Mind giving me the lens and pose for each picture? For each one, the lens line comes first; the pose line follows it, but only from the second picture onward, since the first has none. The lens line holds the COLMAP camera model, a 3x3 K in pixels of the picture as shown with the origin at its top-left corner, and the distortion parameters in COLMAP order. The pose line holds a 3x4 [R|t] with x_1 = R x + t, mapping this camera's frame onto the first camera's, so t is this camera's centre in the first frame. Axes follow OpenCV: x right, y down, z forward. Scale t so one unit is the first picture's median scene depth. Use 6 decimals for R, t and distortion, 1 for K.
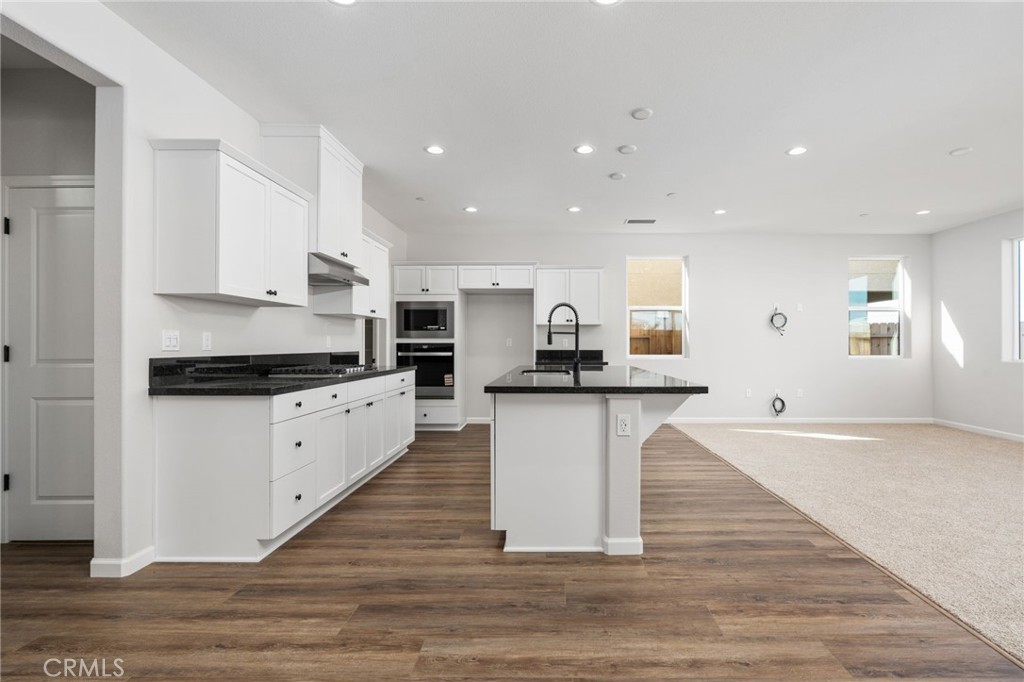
lens RADIAL K [[468.4, 0, 551.4], [0, 468.4, 345.0], [0, 0, 1]] dist [-0.006873, 0.001846]
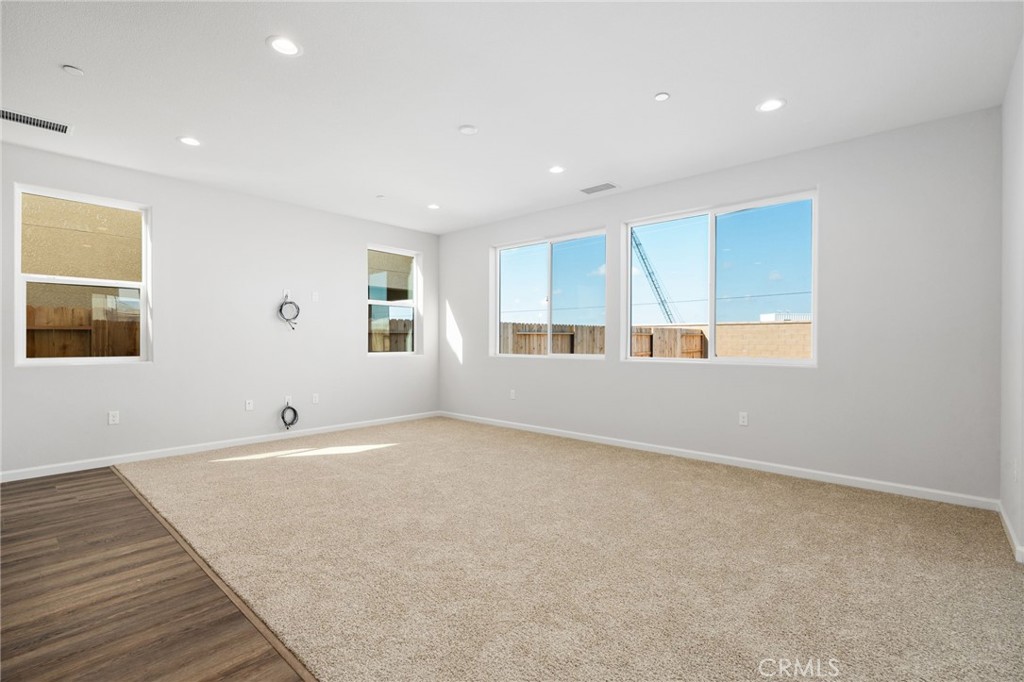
lens RADIAL K [[468.4, 0, 511.0], [0, 468.4, 342.3], [0, 0, 1]] dist [-0.006873, 0.001846]
pose [[0.665123, -0.001954, 0.746732, 0.151755], [-0.000546, 0.999995, 0.003104, -0.001405], [-0.746734, -0.002472, 0.665118, 0.197274]]
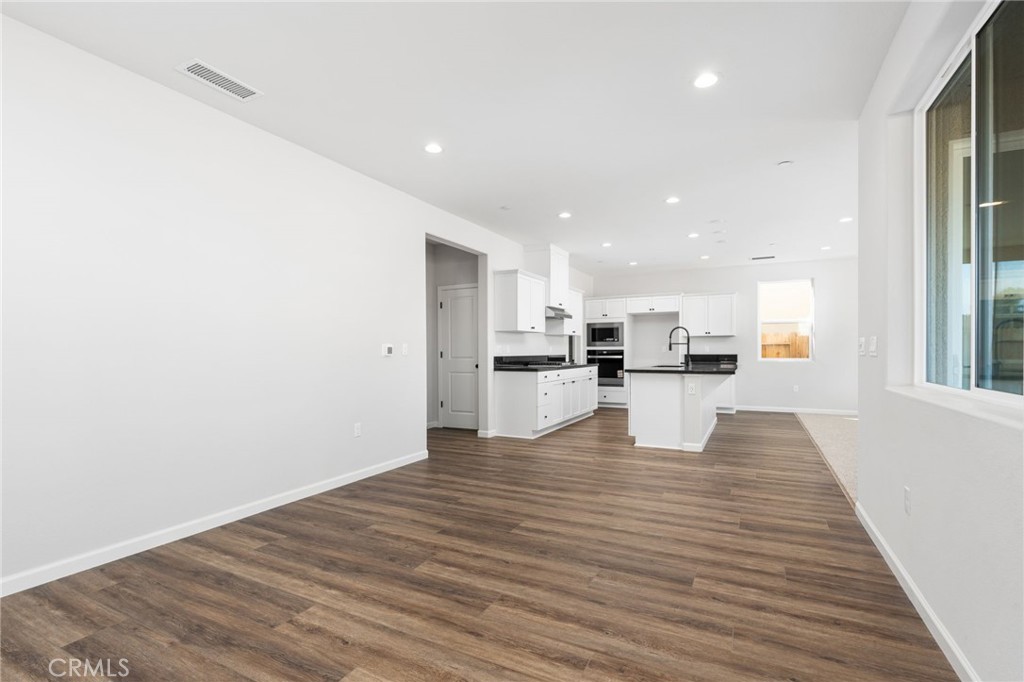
lens RADIAL K [[468.4, 0, 514.8], [0, 468.4, 351.3], [0, 0, 1]] dist [-0.006873, 0.001846]
pose [[0.889538, -0.002874, -0.456851, 0.169157], [0.003231, 0.999995, 0.000000, 0.000328], [0.456849, -0.001476, 0.889543, -0.502227]]
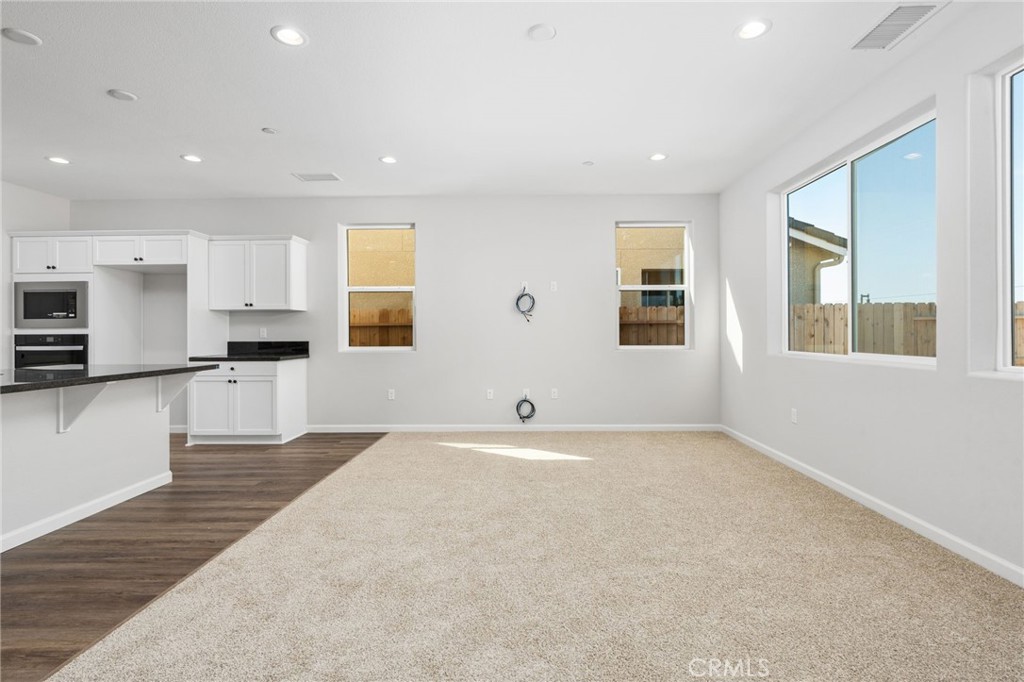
lens RADIAL K [[468.4, 0, 530.2], [0, 468.4, 333.5], [0, 0, 1]] dist [-0.006873, 0.001846]
pose [[0.999947, -0.006118, -0.008340, 0.547869], [0.006118, 0.999981, 0.000062, -0.000653], [0.008339, -0.000113, 0.999965, 0.220098]]
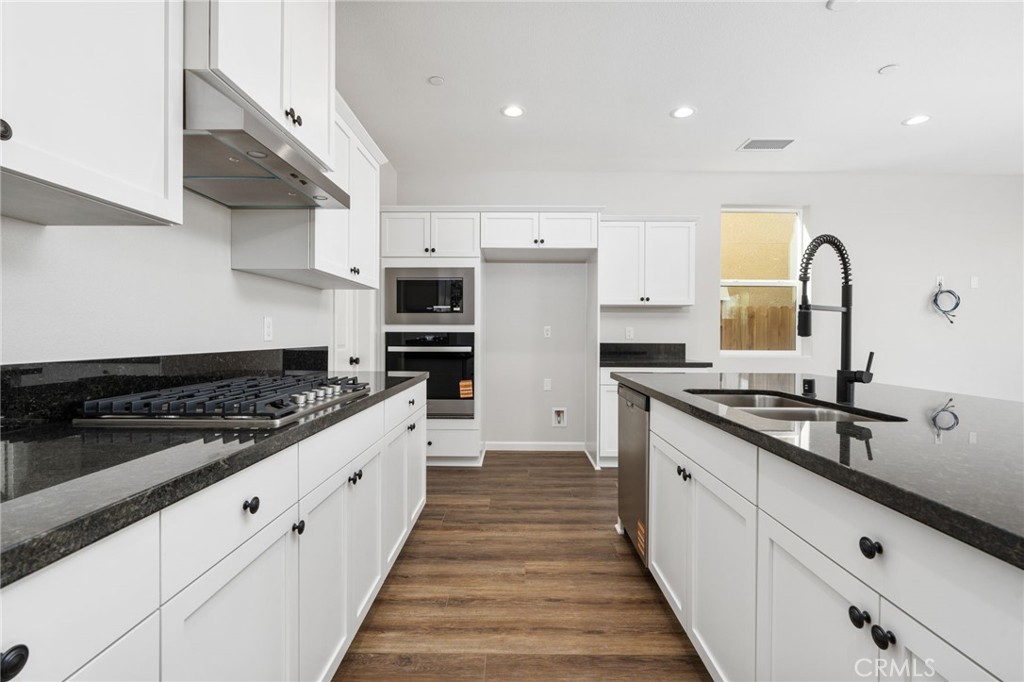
lens RADIAL K [[468.4, 0, 518.6], [0, 468.4, 340.8], [0, 0, 1]] dist [-0.006873, 0.001846]
pose [[0.999989, 0.004332, 0.001941, -0.148262], [-0.004354, 0.999929, 0.011124, 0.000154], [-0.001893, -0.011133, 0.999936, 0.354512]]
